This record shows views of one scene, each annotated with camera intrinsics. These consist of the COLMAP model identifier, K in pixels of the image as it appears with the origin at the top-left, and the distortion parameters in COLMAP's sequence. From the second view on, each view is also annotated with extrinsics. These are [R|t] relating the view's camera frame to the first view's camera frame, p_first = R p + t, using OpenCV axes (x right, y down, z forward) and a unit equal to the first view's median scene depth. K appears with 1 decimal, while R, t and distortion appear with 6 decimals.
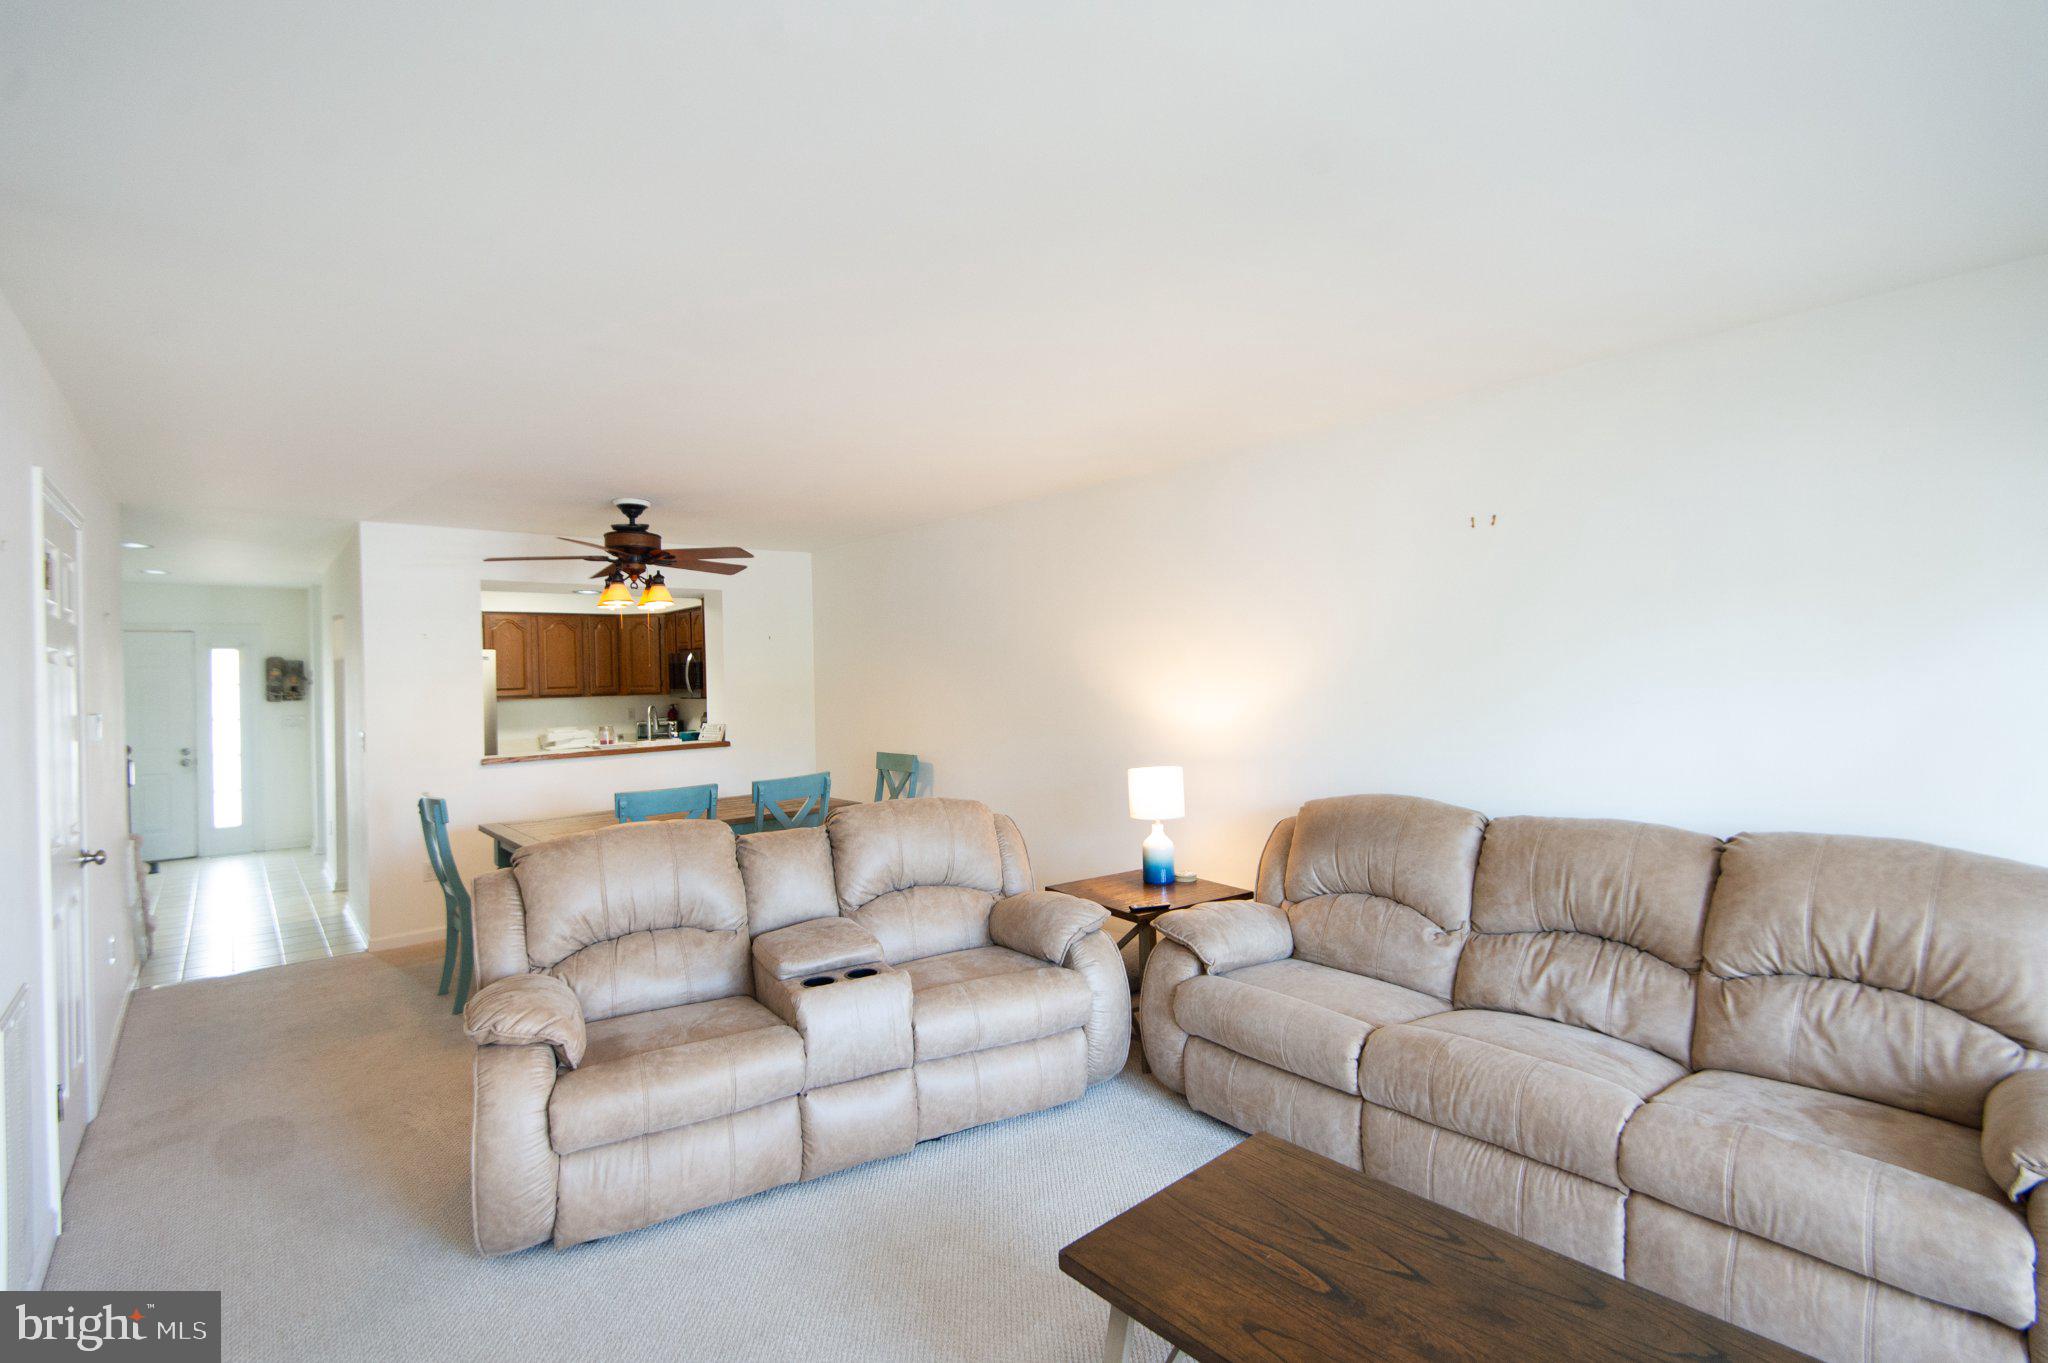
lens RADIAL K [[910.9, 0, 1054.2], [0, 910.9, 687.7], [0, 0, 1]] dist [0.018428, -0.011100]
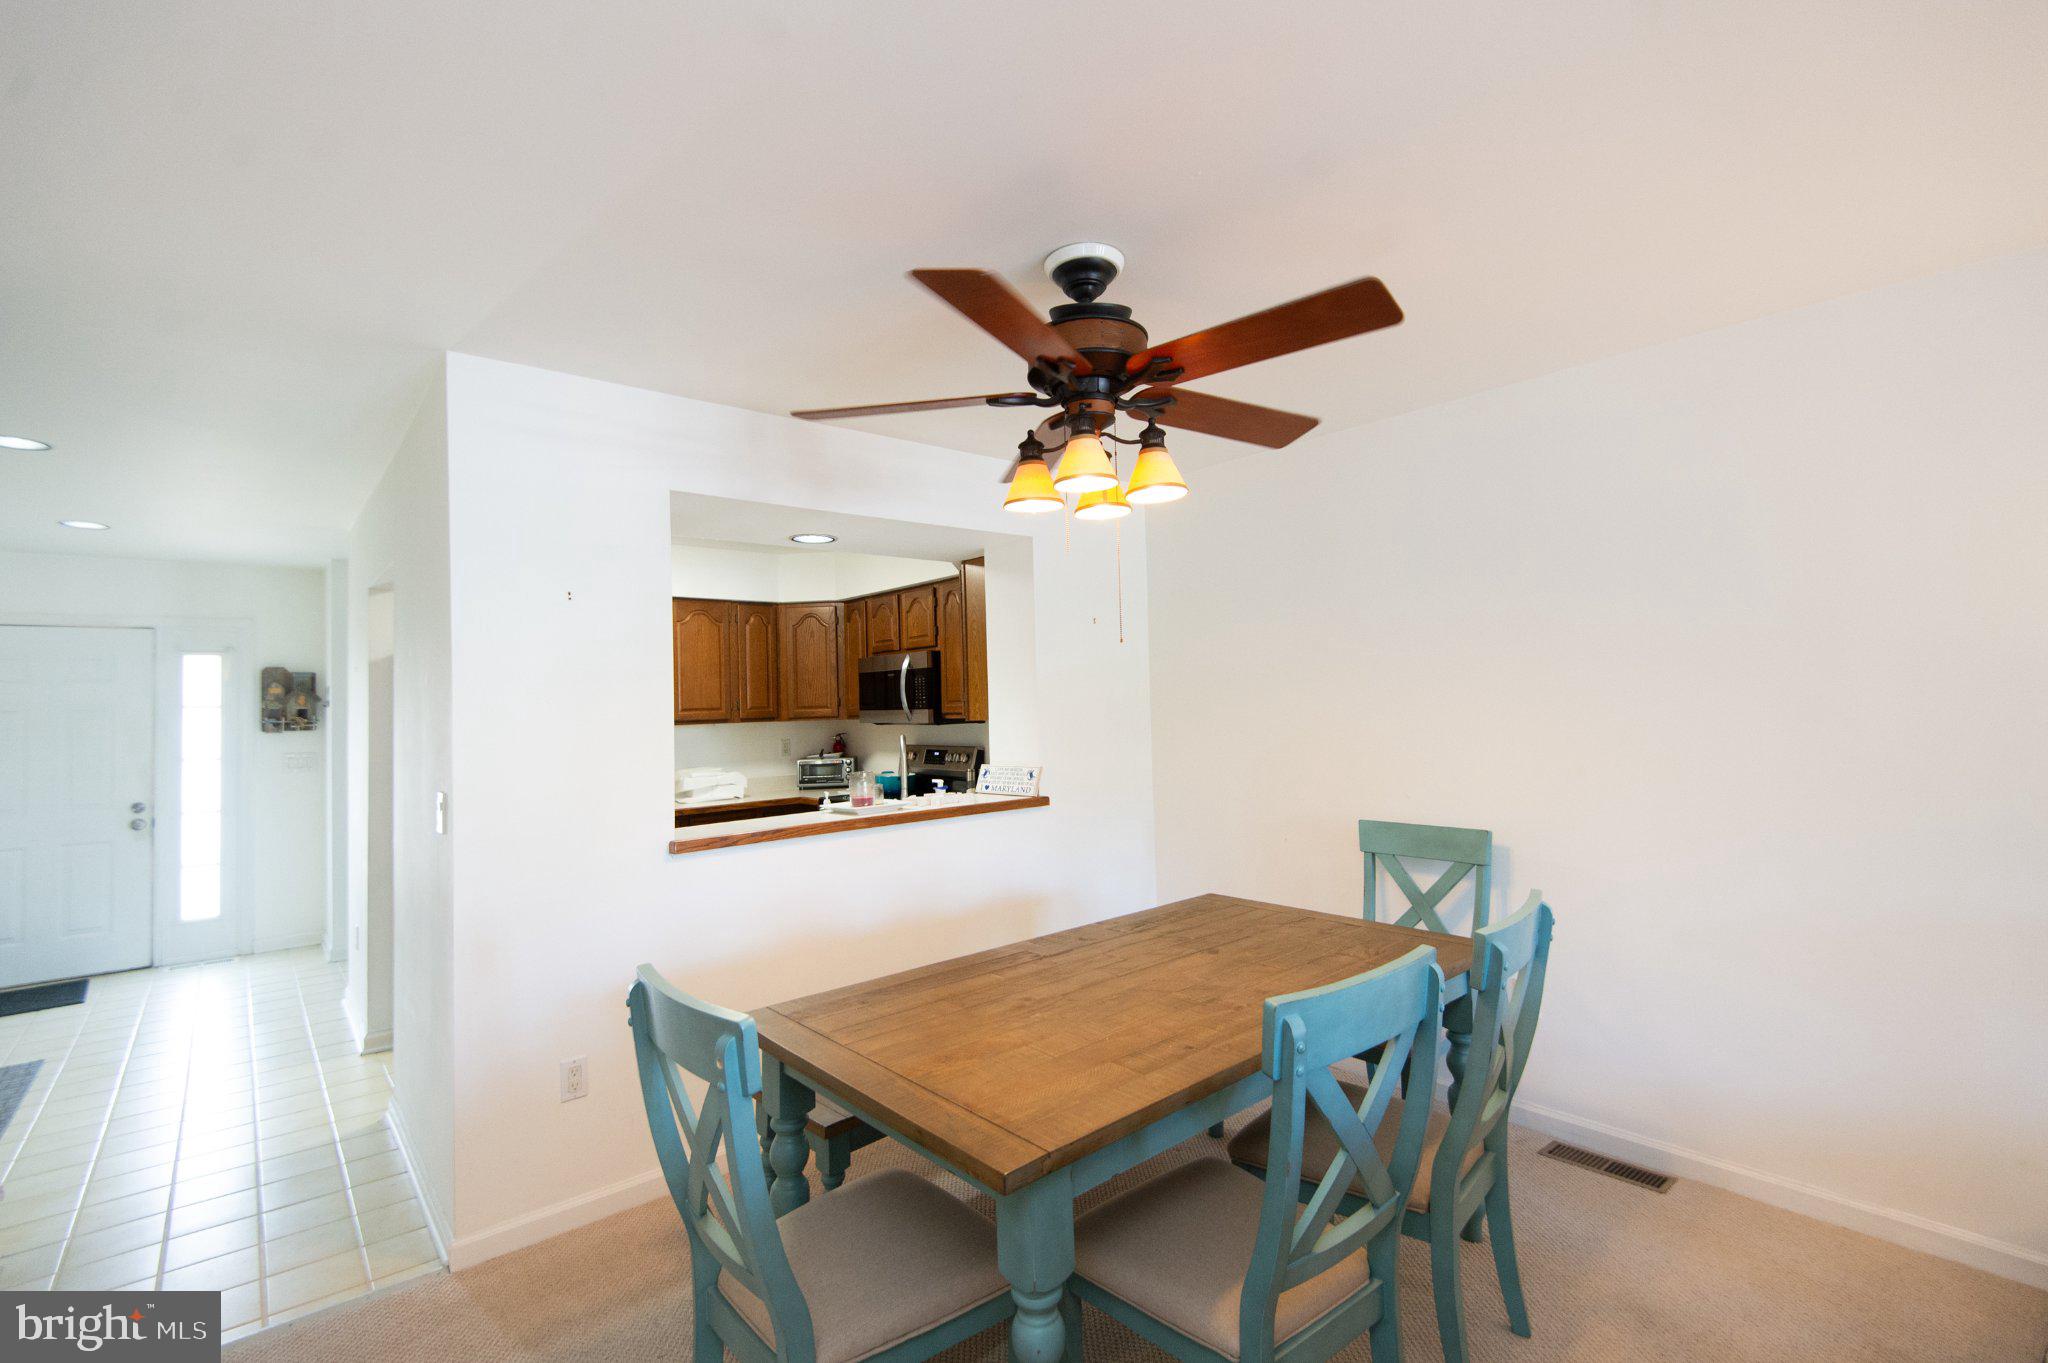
lens RADIAL K [[910.9, 0, 1061.6], [0, 910.9, 689.8], [0, 0, 1]] dist [0.018428, -0.011100]
pose [[0.999969, -0.004564, -0.006407, -0.671325], [0.004396, 0.999655, -0.025891, 0.010385], [0.006523, 0.025862, 0.999644, 0.831857]]
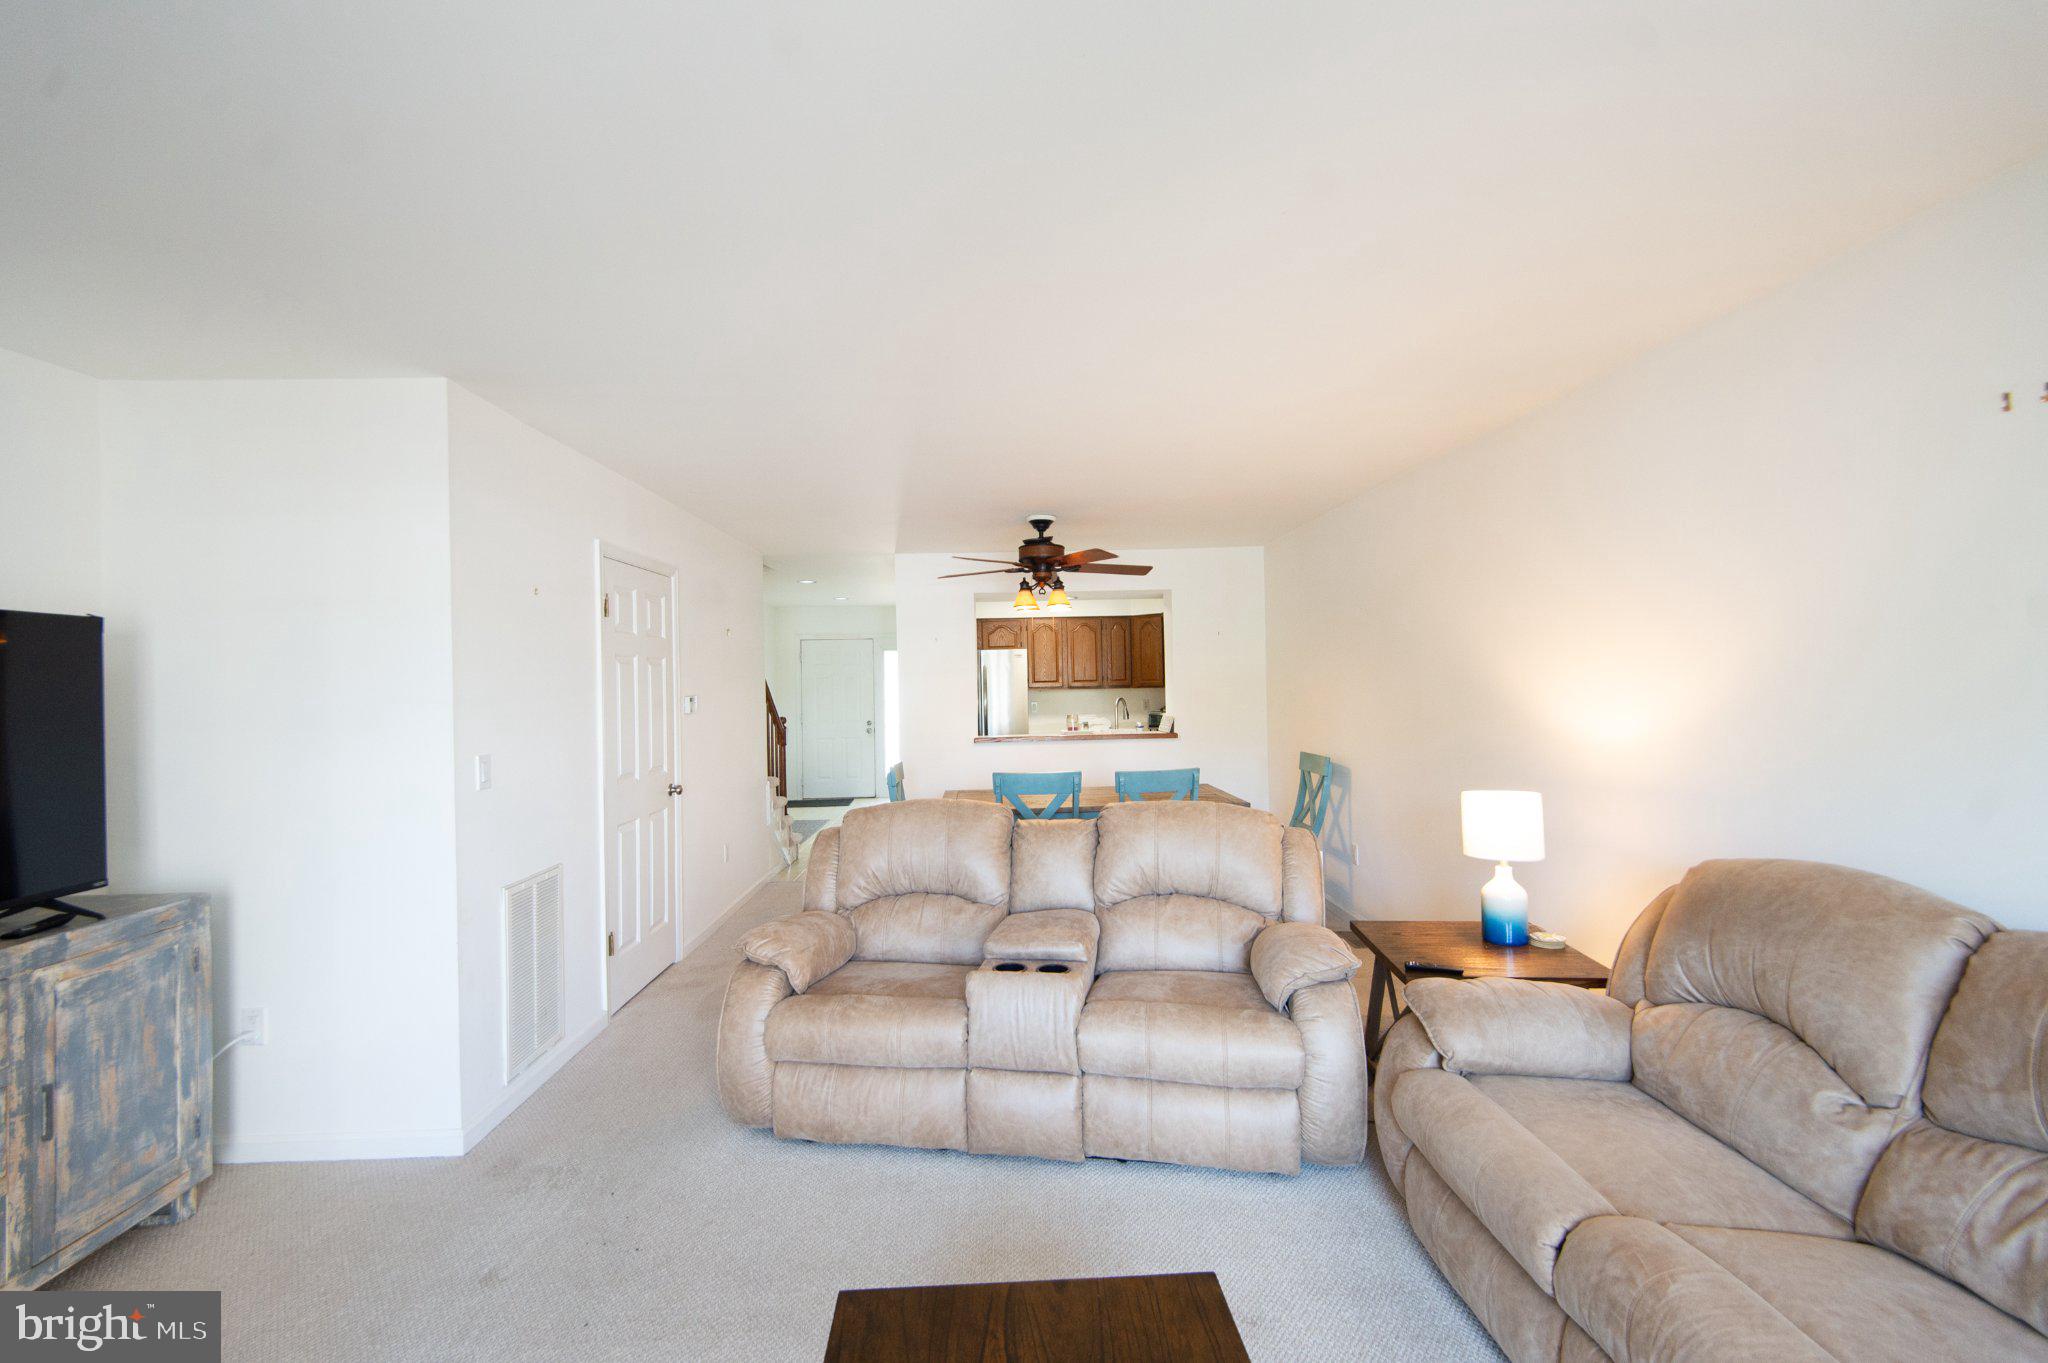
lens RADIAL K [[910.9, 0, 1040.6], [0, 910.9, 666.9], [0, 0, 1]] dist [0.018428, -0.011100]
pose [[0.777645, 0.000134, -0.628704, 0.351897], [-0.009864, 0.999879, -0.011987, -0.006490], [0.628627, 0.015523, 0.777552, 0.175258]]
